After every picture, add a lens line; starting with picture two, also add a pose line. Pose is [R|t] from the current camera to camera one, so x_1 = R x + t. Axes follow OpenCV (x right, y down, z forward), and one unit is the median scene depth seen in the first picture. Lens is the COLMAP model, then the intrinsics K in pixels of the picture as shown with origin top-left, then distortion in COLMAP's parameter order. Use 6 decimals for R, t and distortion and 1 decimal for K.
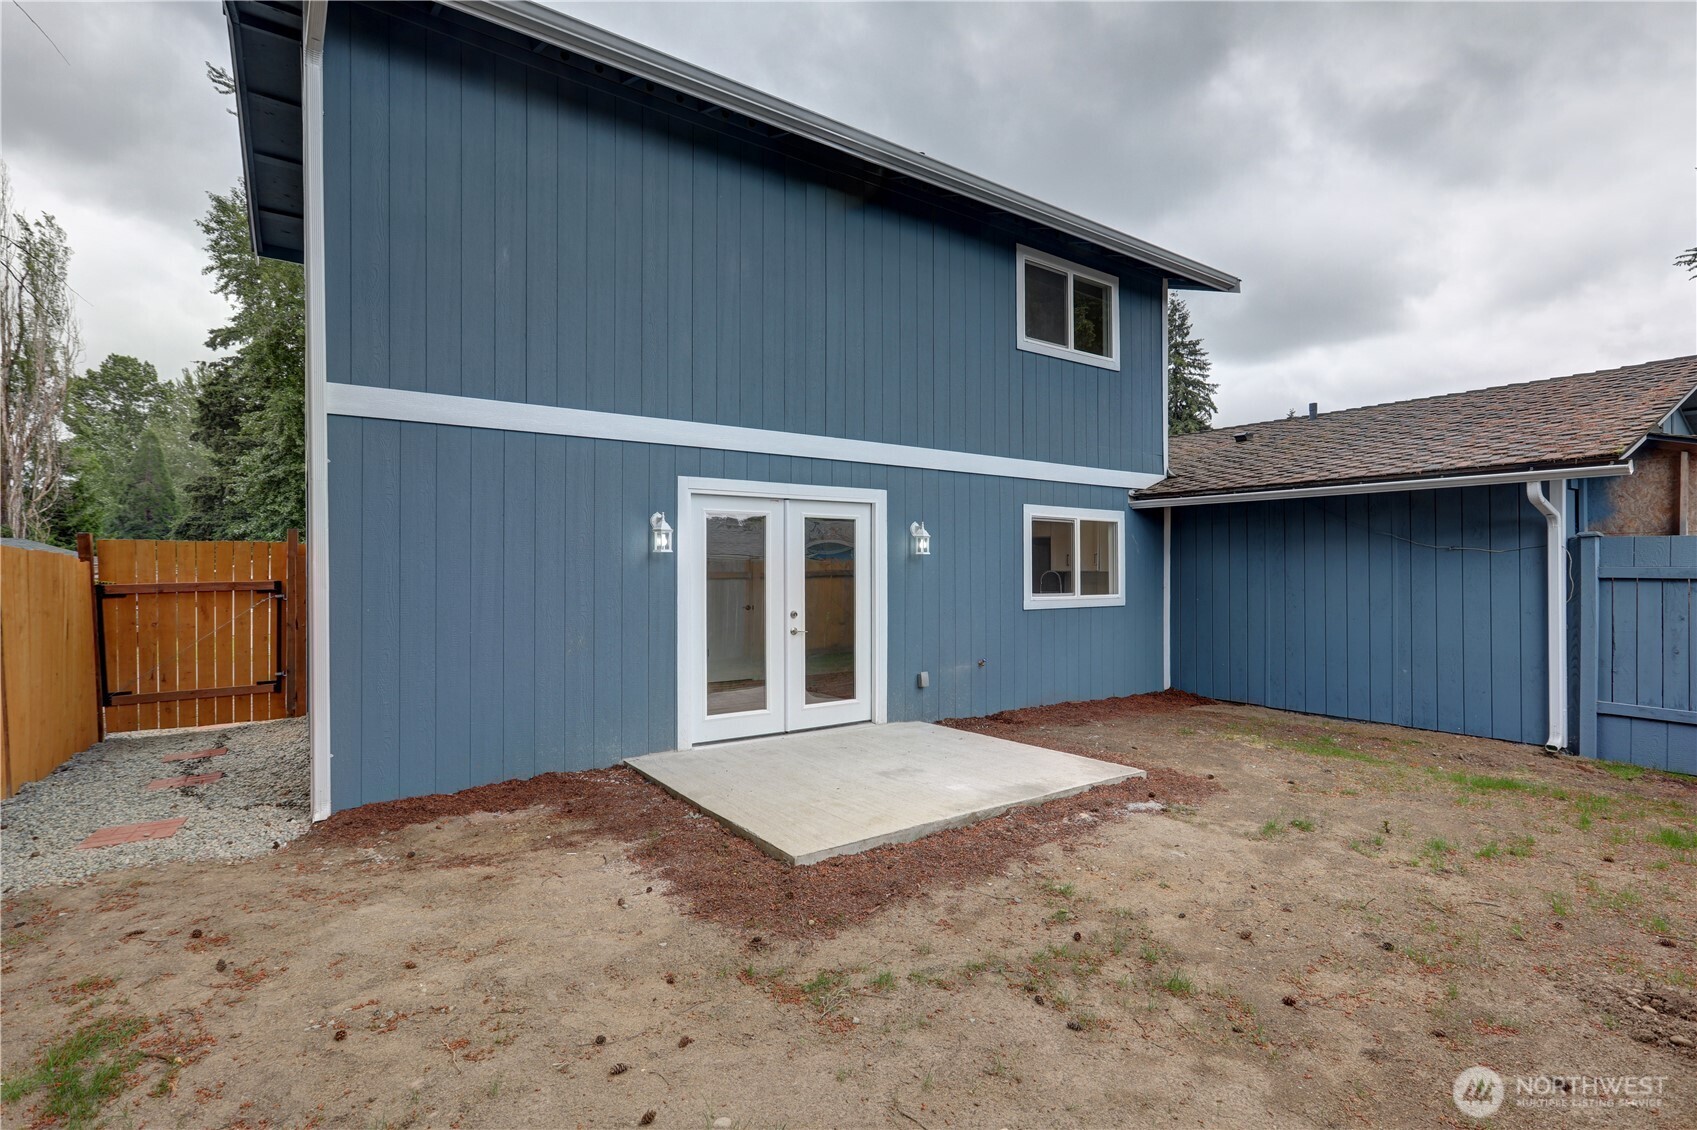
lens RADIAL K [[802.5, 0, 855.1], [0, 802.5, 566.9], [0, 0, 1]] dist [-0.002474, 0.001181]
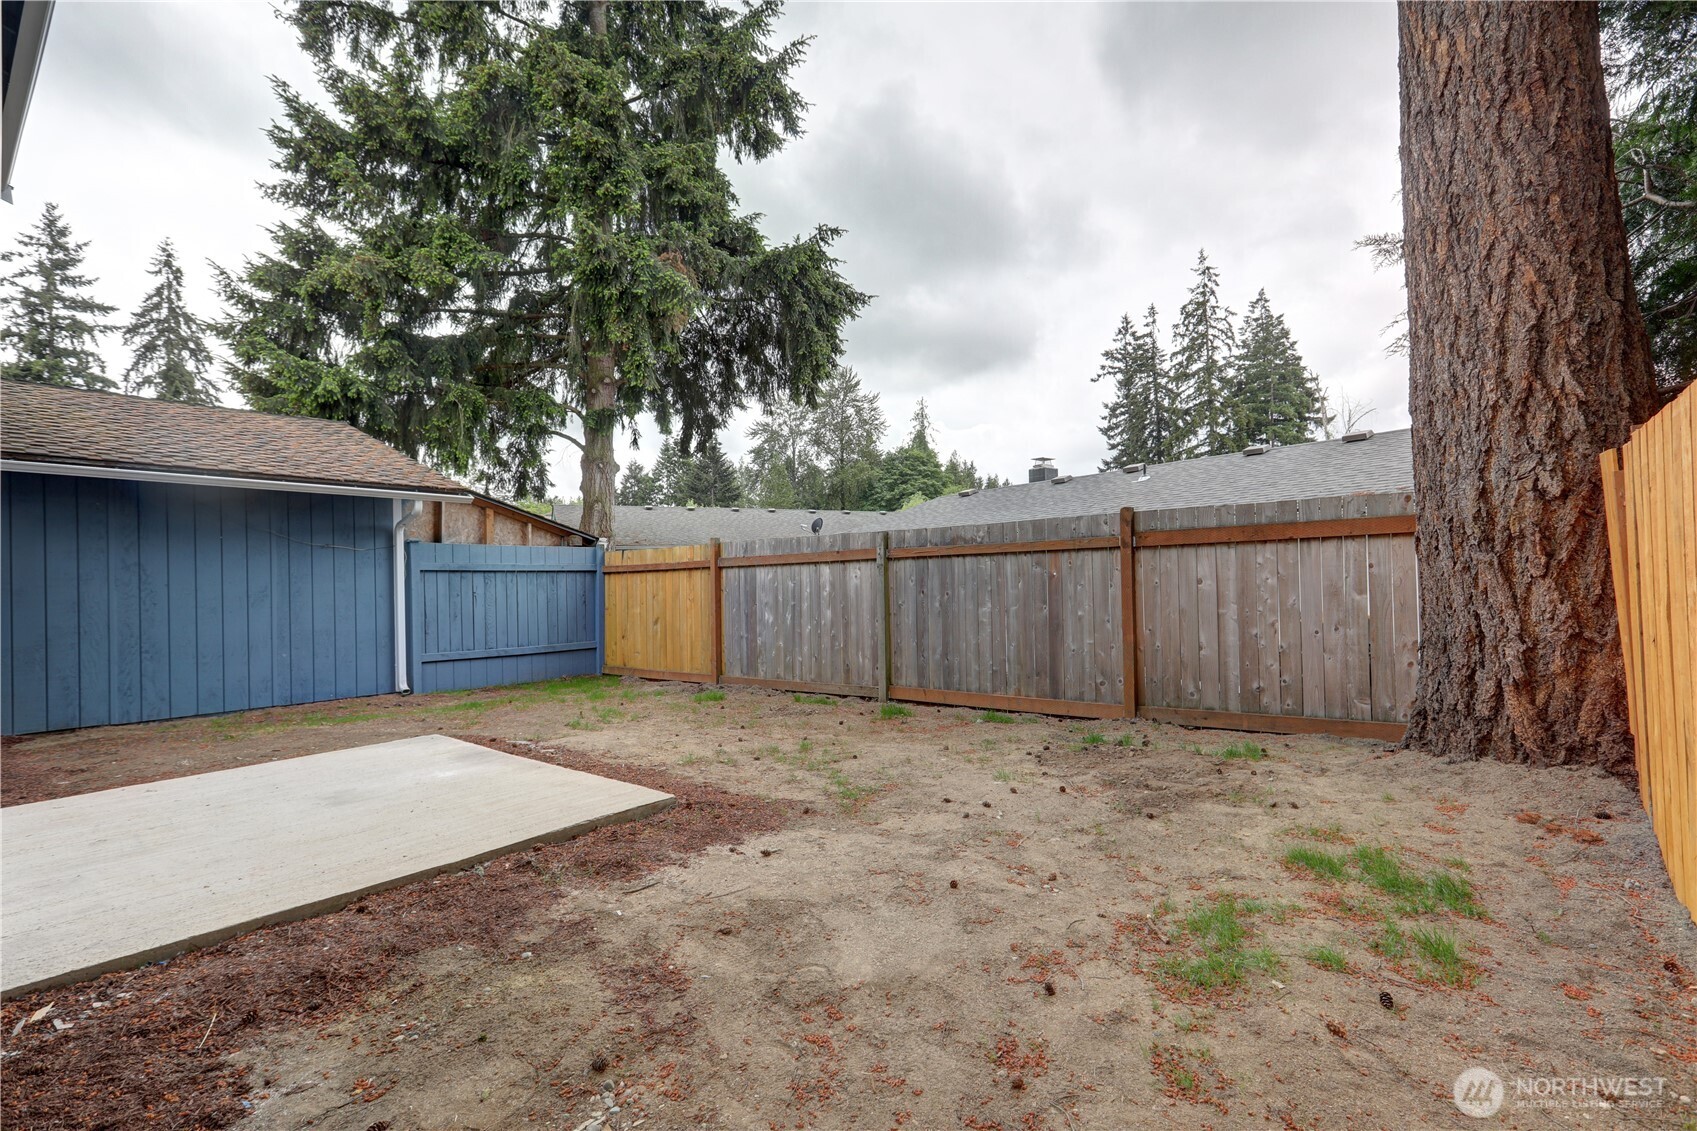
lens RADIAL K [[802.5, 0, 855.1], [0, 802.5, 567.4], [0, 0, 1]] dist [-0.002474, 0.001181]
pose [[-0.297485, 0.030750, 0.954231, -1.139172], [0.018979, 0.999474, -0.026291, 0.100311], [-0.954538, 0.010289, -0.297912, 1.087692]]
